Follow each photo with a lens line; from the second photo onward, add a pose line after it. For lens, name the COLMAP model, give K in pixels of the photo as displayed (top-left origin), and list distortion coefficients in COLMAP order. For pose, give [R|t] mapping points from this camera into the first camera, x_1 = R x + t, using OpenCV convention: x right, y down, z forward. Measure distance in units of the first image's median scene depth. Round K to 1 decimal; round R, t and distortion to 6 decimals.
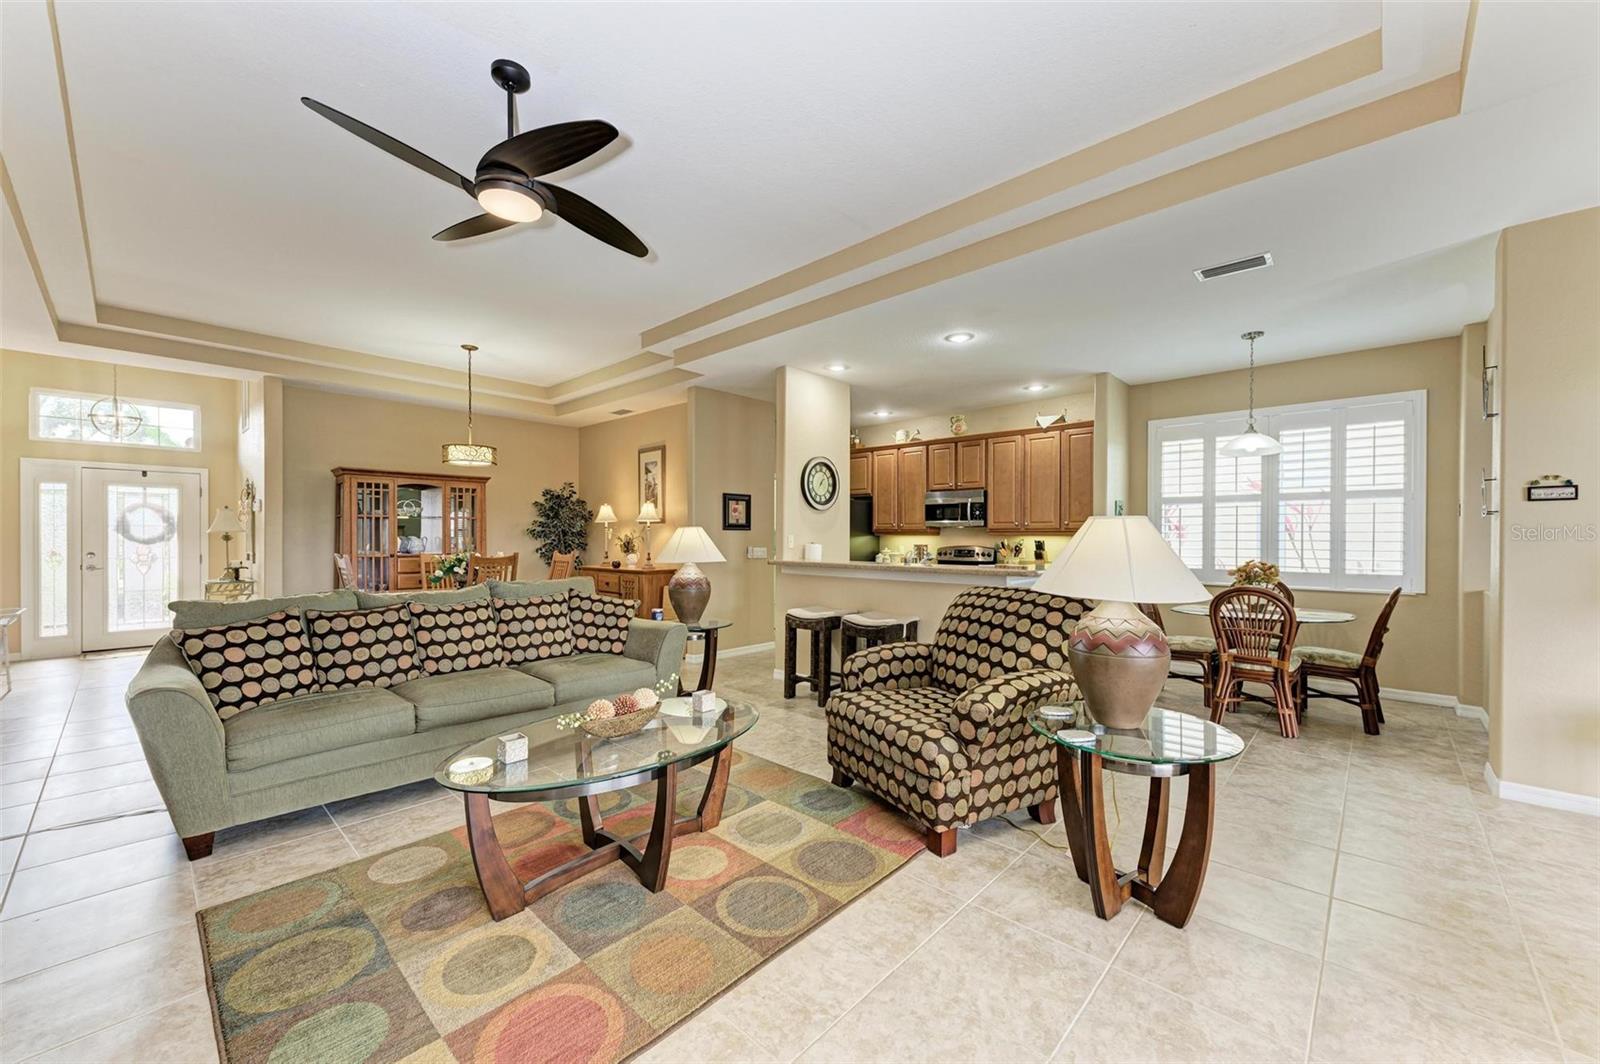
lens RADIAL K [[614.6, 0, 799.8], [0, 614.6, 542.9], [0, 0, 1]] dist [0.015635, -0.003244]
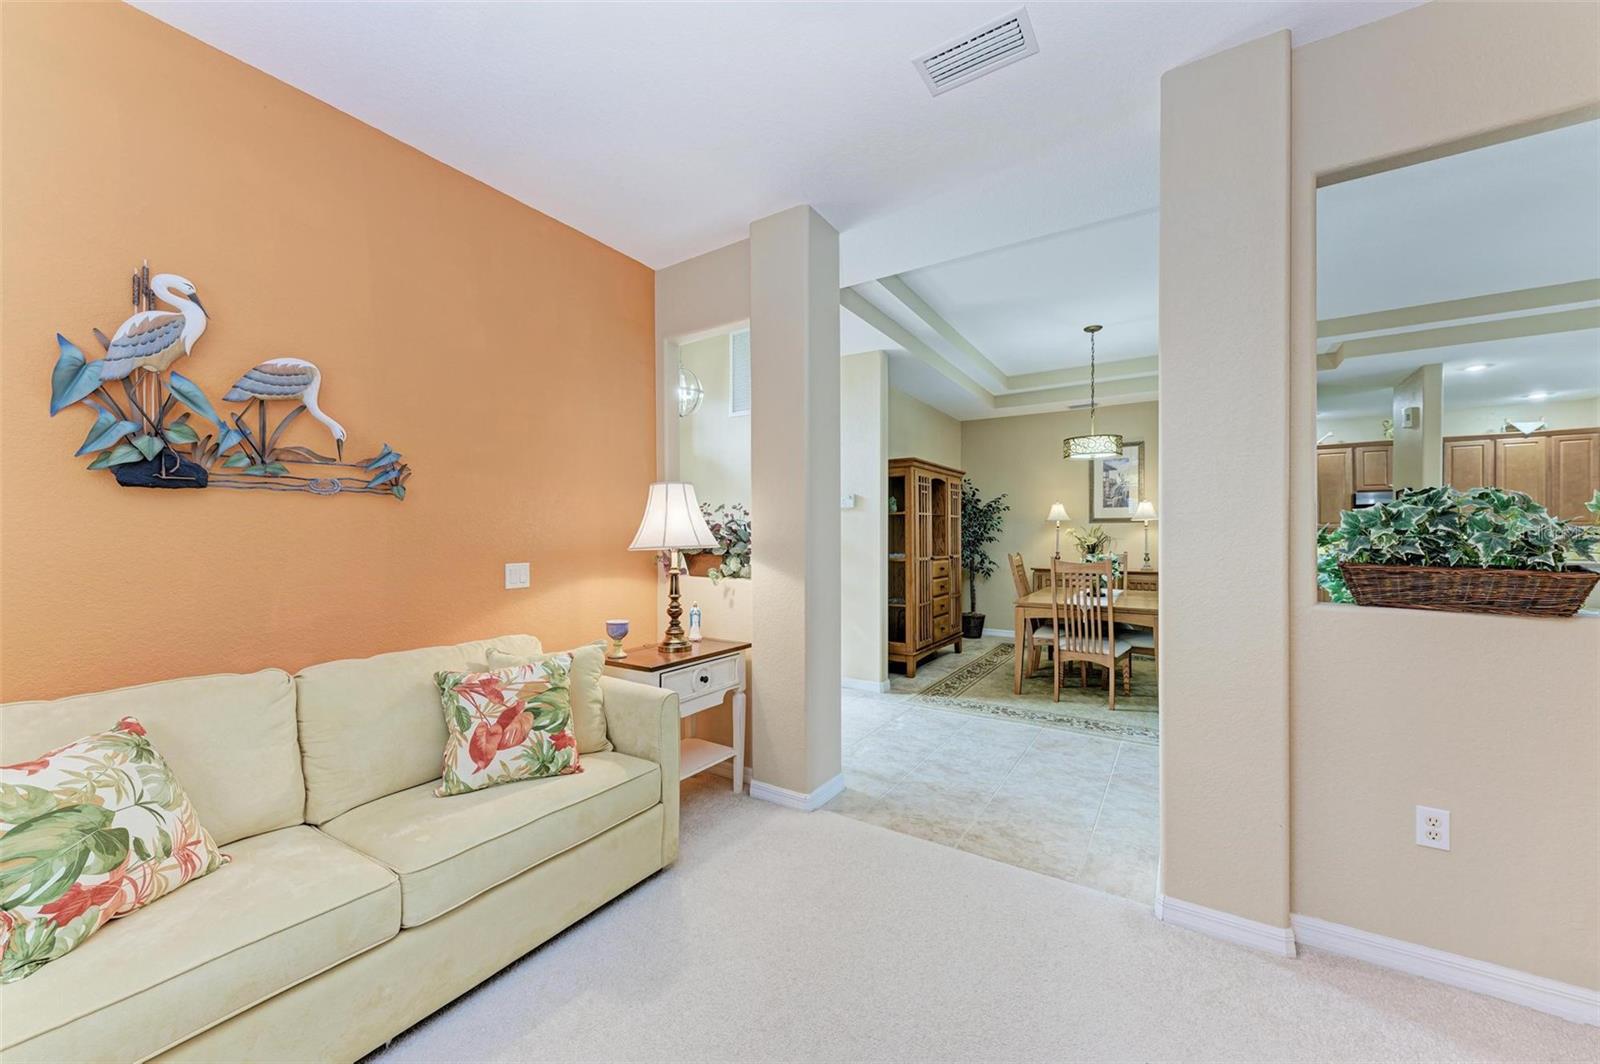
lens RADIAL K [[595.7, 0, 795.7], [0, 595.7, 542.6], [0, 0, 1]] dist [0.010713, -0.003400]
pose [[0.985286, -0.004925, 0.170844, -0.966309], [0.004804, 0.999988, 0.001118, -0.004305], [-0.170848, -0.000281, 0.985297, 0.180839]]
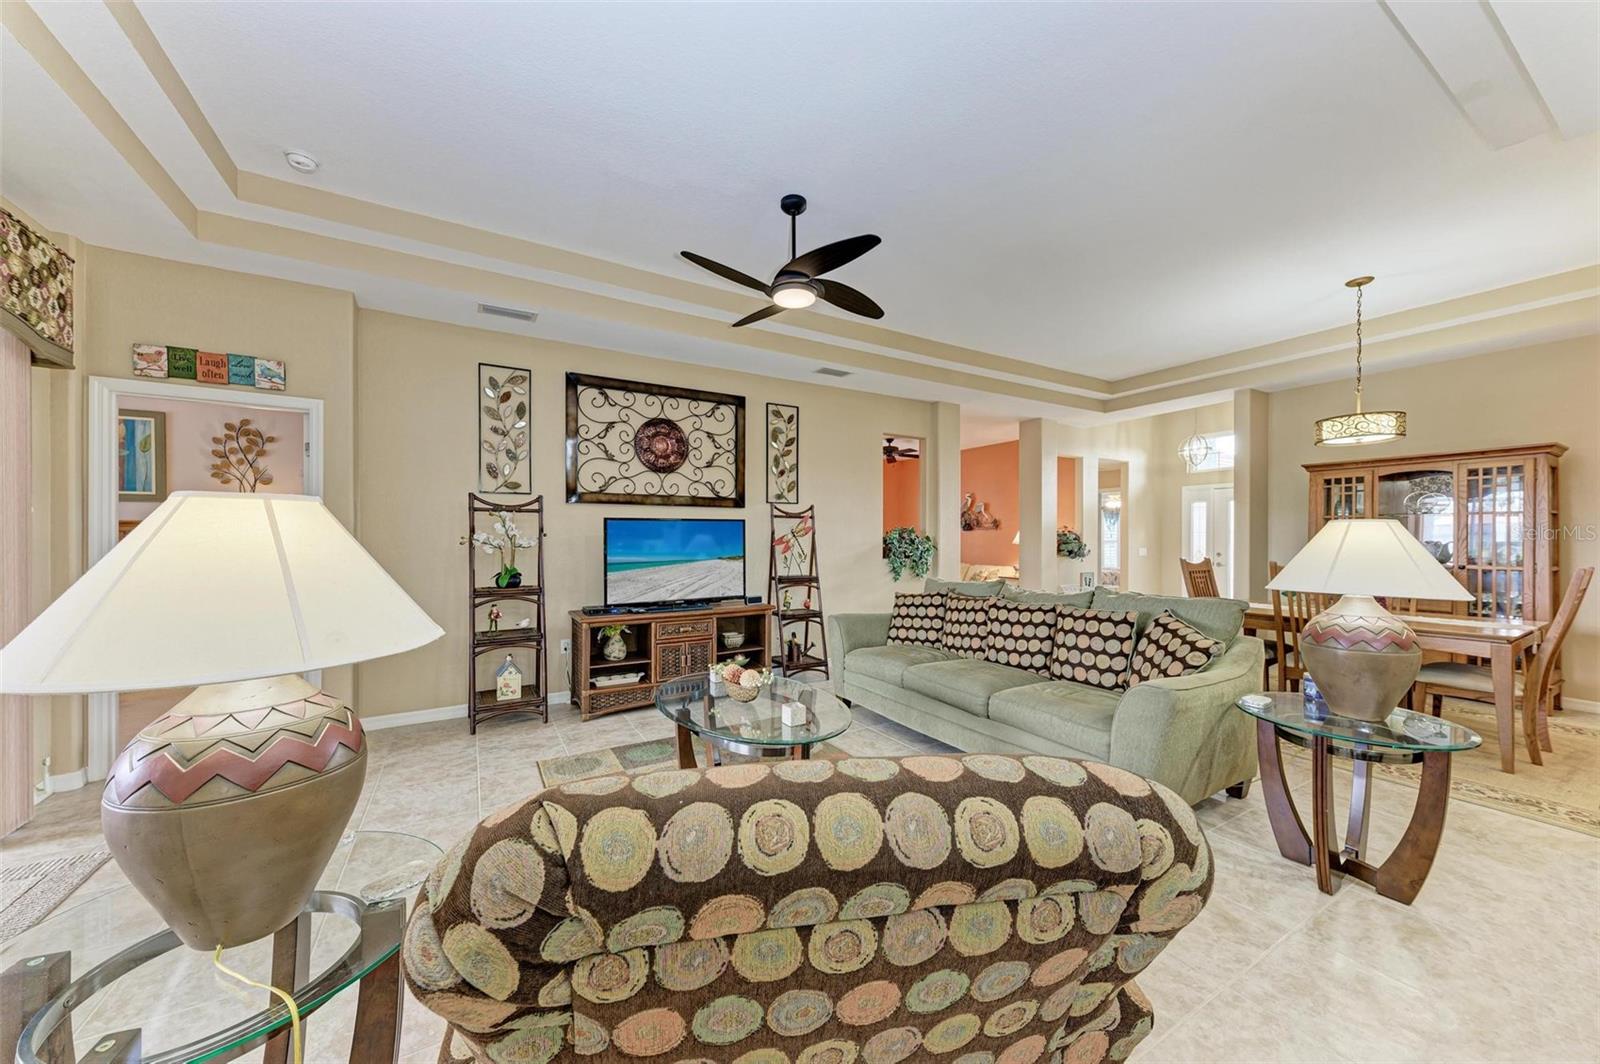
lens RADIAL K [[567.5, 0, 800.9], [0, 567.5, 539.0], [0, 0, 1]] dist [0.016888, -0.004915]
pose [[-0.286915, -0.003727, -0.957949, 0.263495], [-0.011607, 0.999933, -0.000414, -0.003846], [0.957886, 0.011000, -0.286939, 0.489255]]
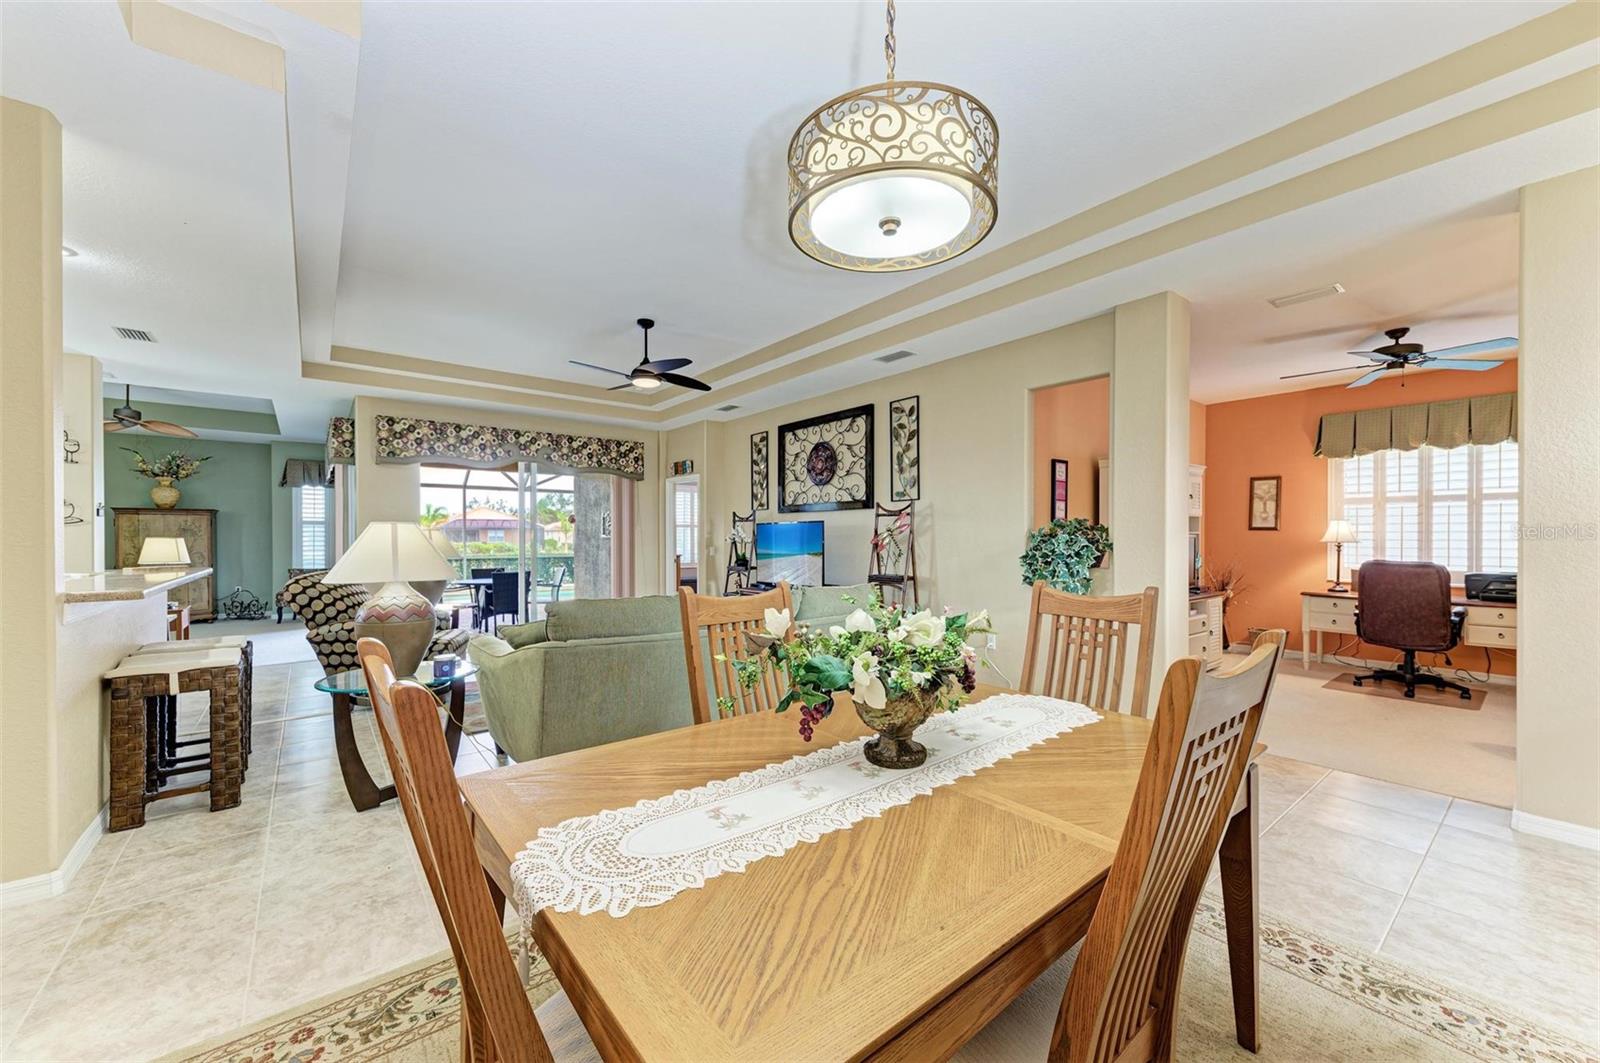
lens RADIAL K [[614.6, 0, 799.8], [0, 614.6, 542.4], [0, 0, 1]] dist [0.015635, -0.003244]
pose [[-0.988663, -0.004078, 0.150094, -0.463323], [-0.001188, 0.999812, 0.019335, -0.013017], [-0.150145, 0.018937, -0.988483, 1.073065]]
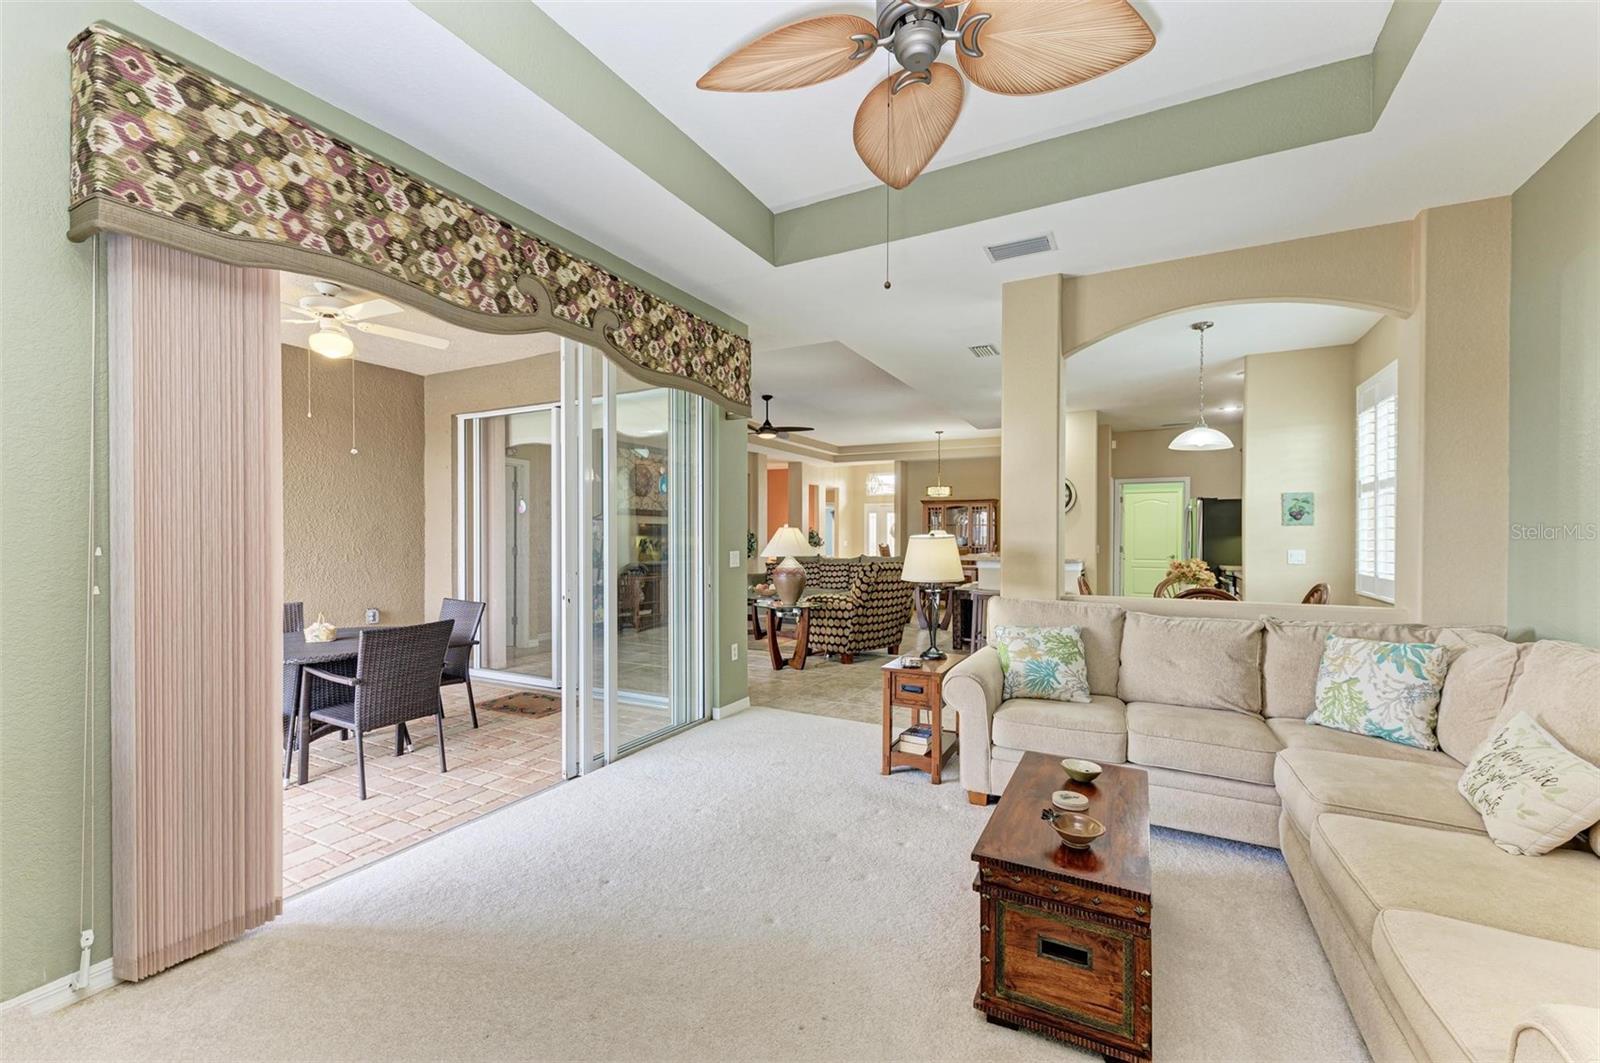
lens RADIAL K [[651.1, 0, 800.9], [0, 651.1, 543.0], [0, 0, 1]] dist [0.001224, -0.000543]
pose [[0.259354, 0.008880, -0.965742, 1.048289], [-0.010527, 0.999924, 0.006368, 0.001959], [0.965725, 0.008515, 0.259428, 0.096156]]
